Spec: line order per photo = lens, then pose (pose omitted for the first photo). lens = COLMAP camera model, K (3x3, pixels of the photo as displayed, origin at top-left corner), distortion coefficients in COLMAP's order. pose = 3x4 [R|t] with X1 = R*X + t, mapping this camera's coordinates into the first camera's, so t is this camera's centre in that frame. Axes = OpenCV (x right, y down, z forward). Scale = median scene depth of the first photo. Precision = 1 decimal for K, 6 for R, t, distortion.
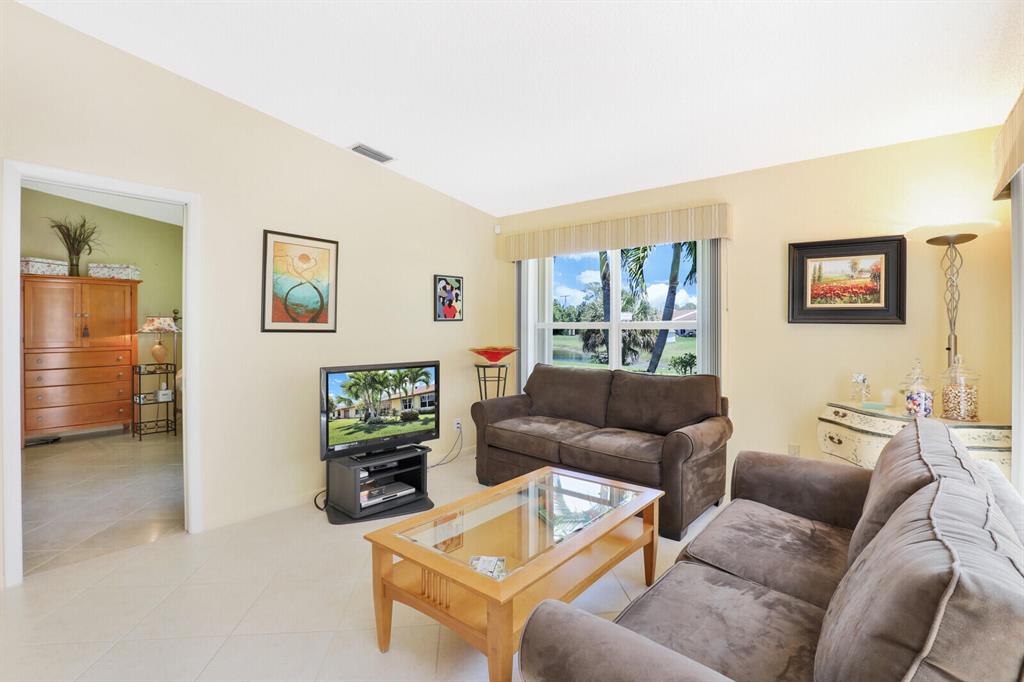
lens RADIAL K [[473.5, 0, 512.0], [0, 473.5, 341.0], [0, 0, 1]] dist [-0.038568, -0.000143]
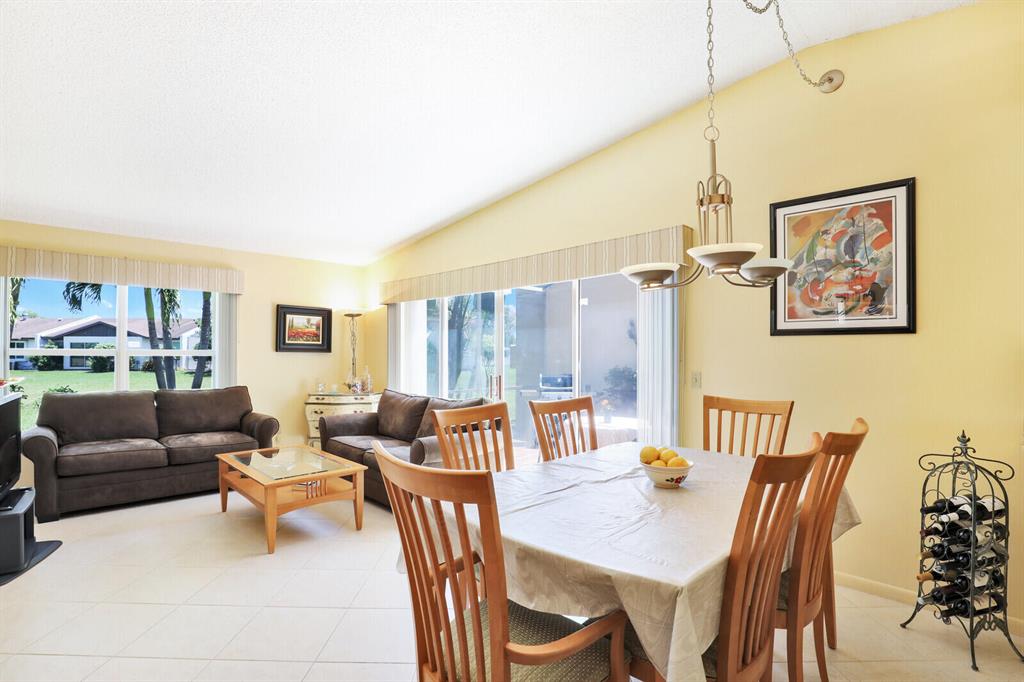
lens RADIAL K [[494.1, 0, 511.5], [0, 494.1, 355.4], [0, 0, 1]] dist [-0.028468, 0.000951]
pose [[0.110846, -0.001927, 0.993836, -1.163696], [0.017536, 0.999846, -0.000017, -0.010397], [-0.993683, 0.017430, 0.110862, -0.033874]]
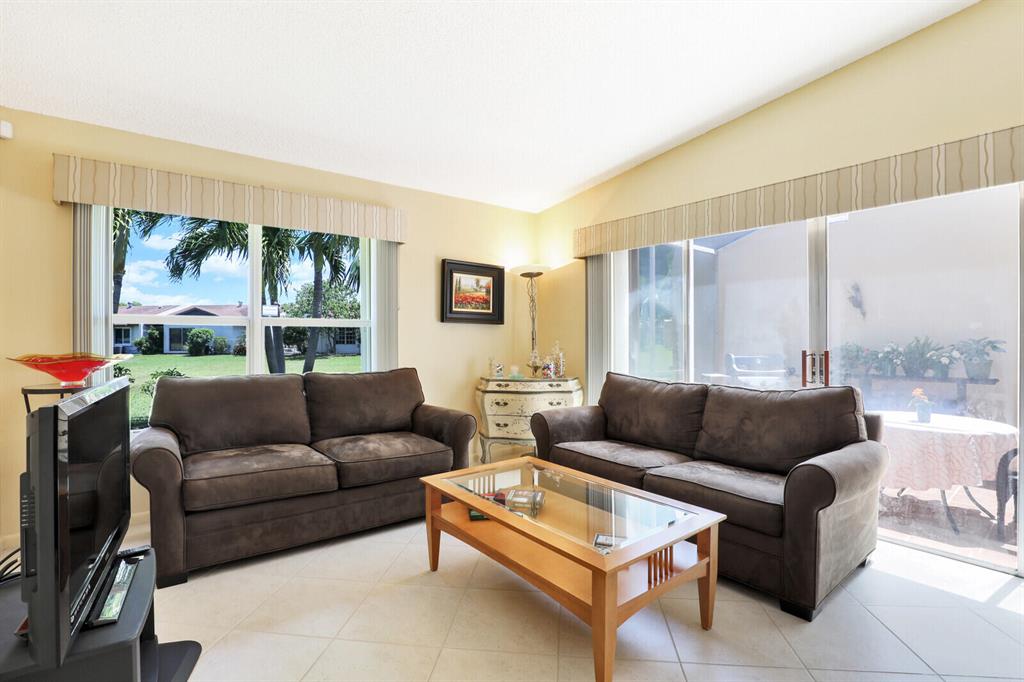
lens RADIAL K [[473.5, 0, 512.0], [0, 473.5, 341.0], [0, 0, 1]] dist [-0.038568, -0.000143]
pose [[0.210079, -0.004407, 0.977675, -0.666320], [0.022448, 0.999748, -0.000317, 0.019217], [-0.977427, 0.022014, 0.210125, 0.605408]]
